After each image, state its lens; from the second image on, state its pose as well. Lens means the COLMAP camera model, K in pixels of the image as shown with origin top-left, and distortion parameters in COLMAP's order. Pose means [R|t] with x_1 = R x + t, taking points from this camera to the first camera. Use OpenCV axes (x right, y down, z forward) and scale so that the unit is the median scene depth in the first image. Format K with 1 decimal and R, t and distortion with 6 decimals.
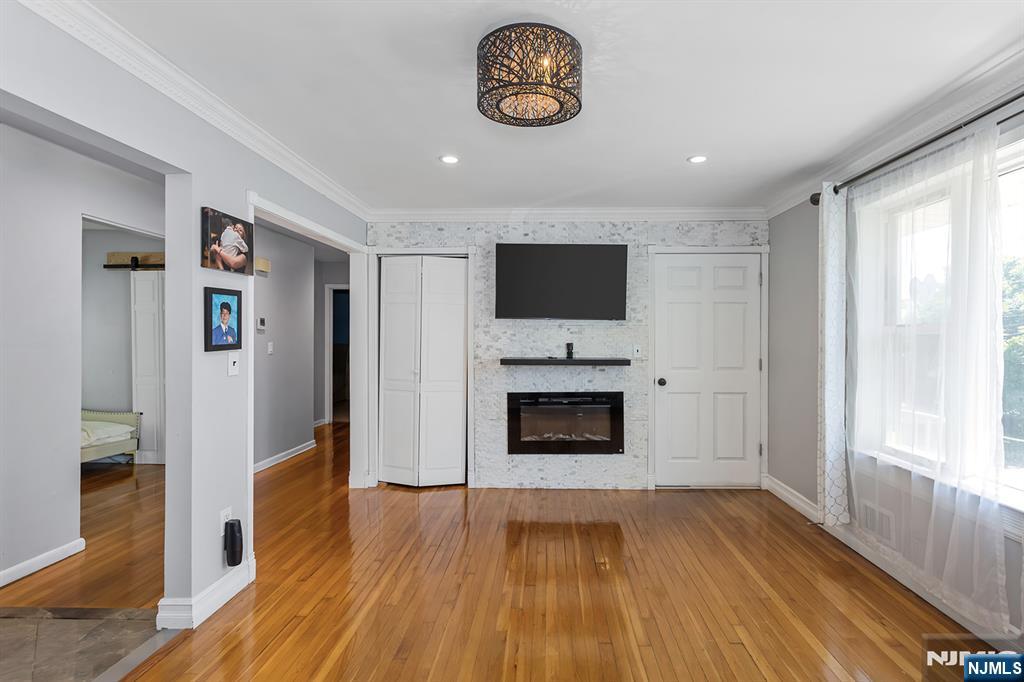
lens RADIAL K [[510.3, 0, 512.0], [0, 510.3, 341.0], [0, 0, 1]] dist [-0.001804, 0.001595]
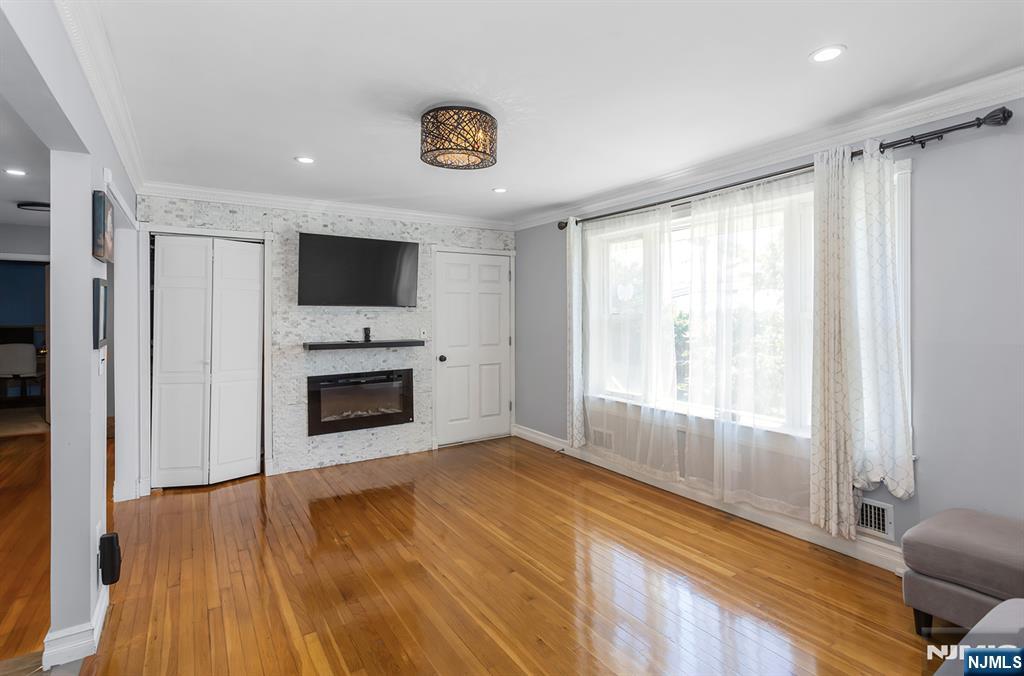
lens RADIAL K [[504.8, 0, 511.4], [0, 504.8, 319.5], [0, 0, 1]] dist [0.001196, 0.000646]
pose [[0.827393, -0.011167, 0.561513, -0.241256], [0.011894, 0.999926, 0.002360, -0.012454], [-0.561498, 0.004726, 0.827465, -0.078149]]
